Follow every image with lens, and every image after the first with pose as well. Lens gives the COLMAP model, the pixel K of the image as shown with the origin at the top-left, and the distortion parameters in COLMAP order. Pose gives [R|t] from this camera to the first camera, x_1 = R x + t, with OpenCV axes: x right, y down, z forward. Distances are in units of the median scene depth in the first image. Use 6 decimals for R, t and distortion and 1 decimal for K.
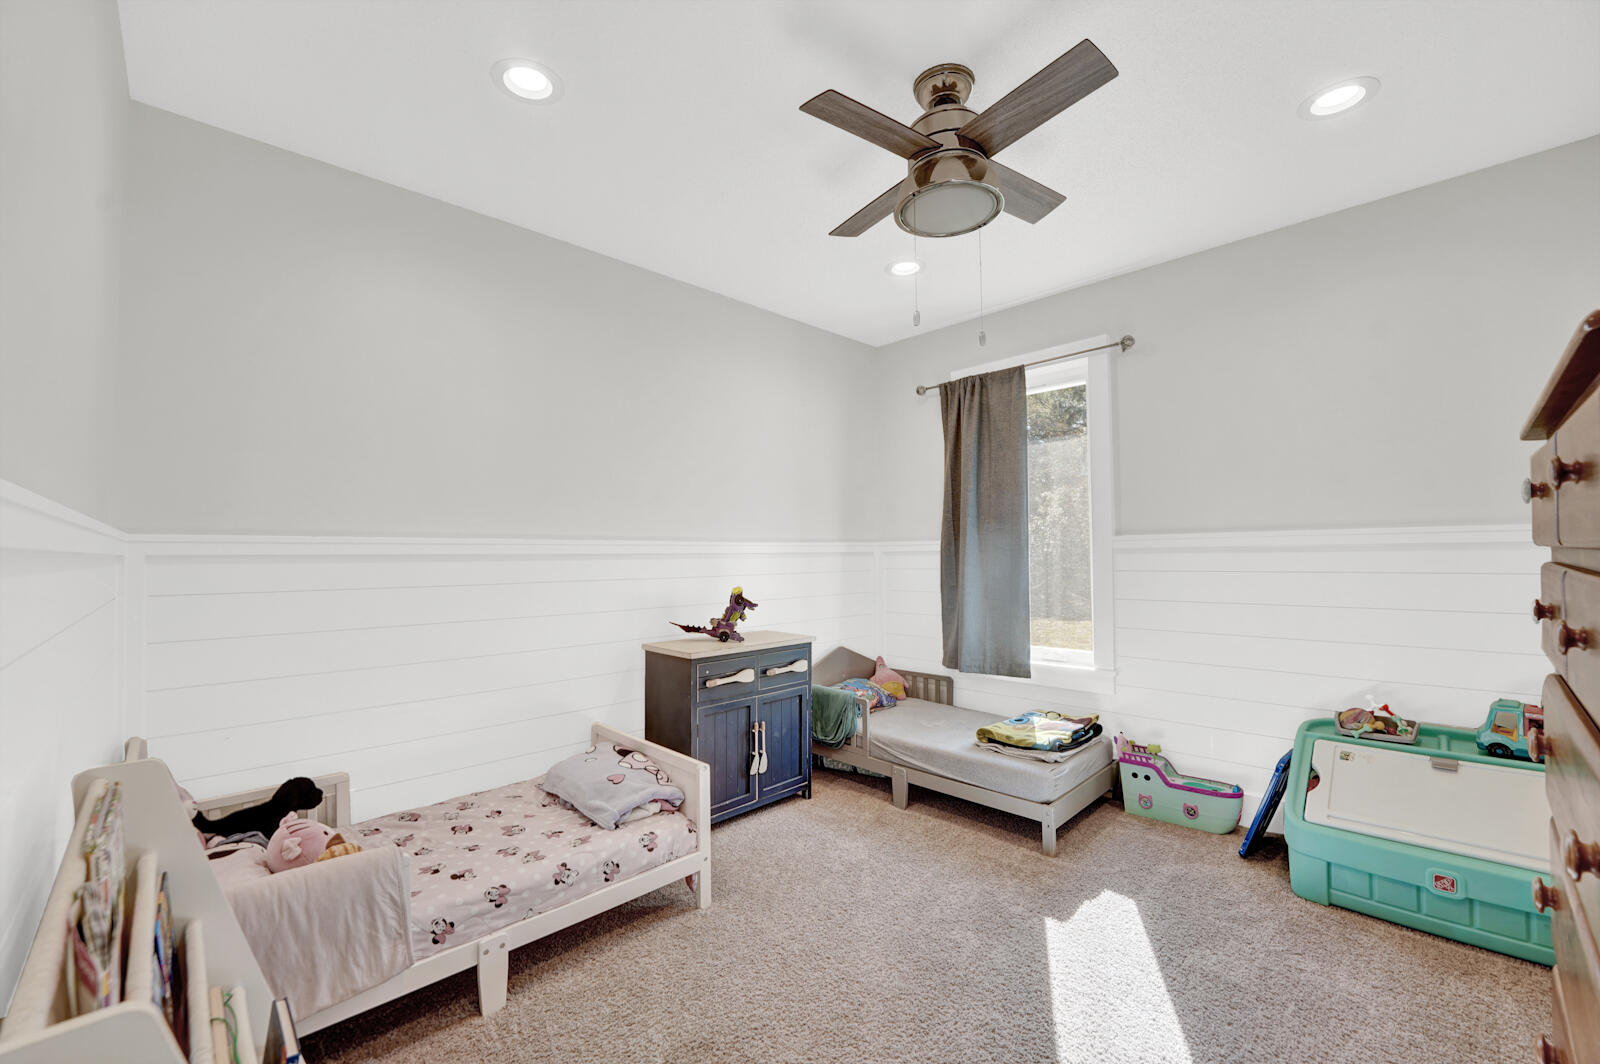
lens RADIAL K [[647.1, 0, 787.4], [0, 647.1, 539.2], [0, 0, 1]] dist [-0.012945, -0.000764]
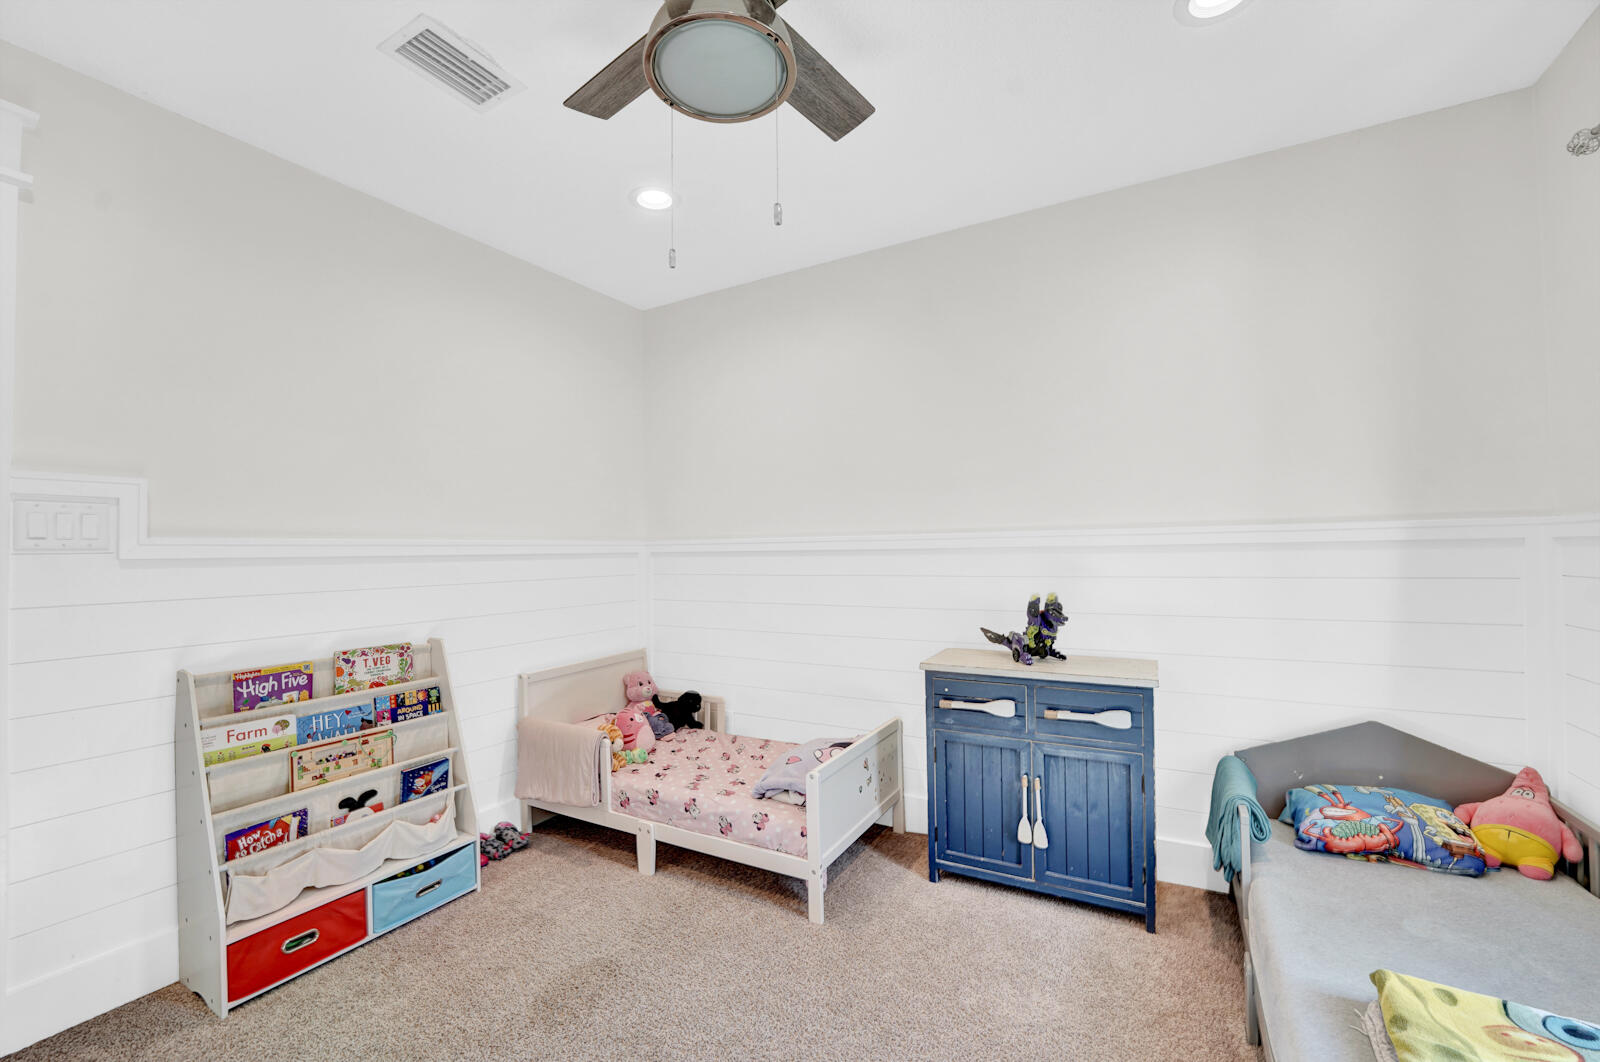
lens RADIAL K [[647.1, 0, 787.5], [0, 647.1, 541.4], [0, 0, 1]] dist [-0.012945, -0.000764]
pose [[0.278407, -0.011651, -0.960393, 0.803088], [0.036507, 0.999332, -0.001540, 0.010066], [0.959769, -0.034632, 0.278646, 0.738579]]
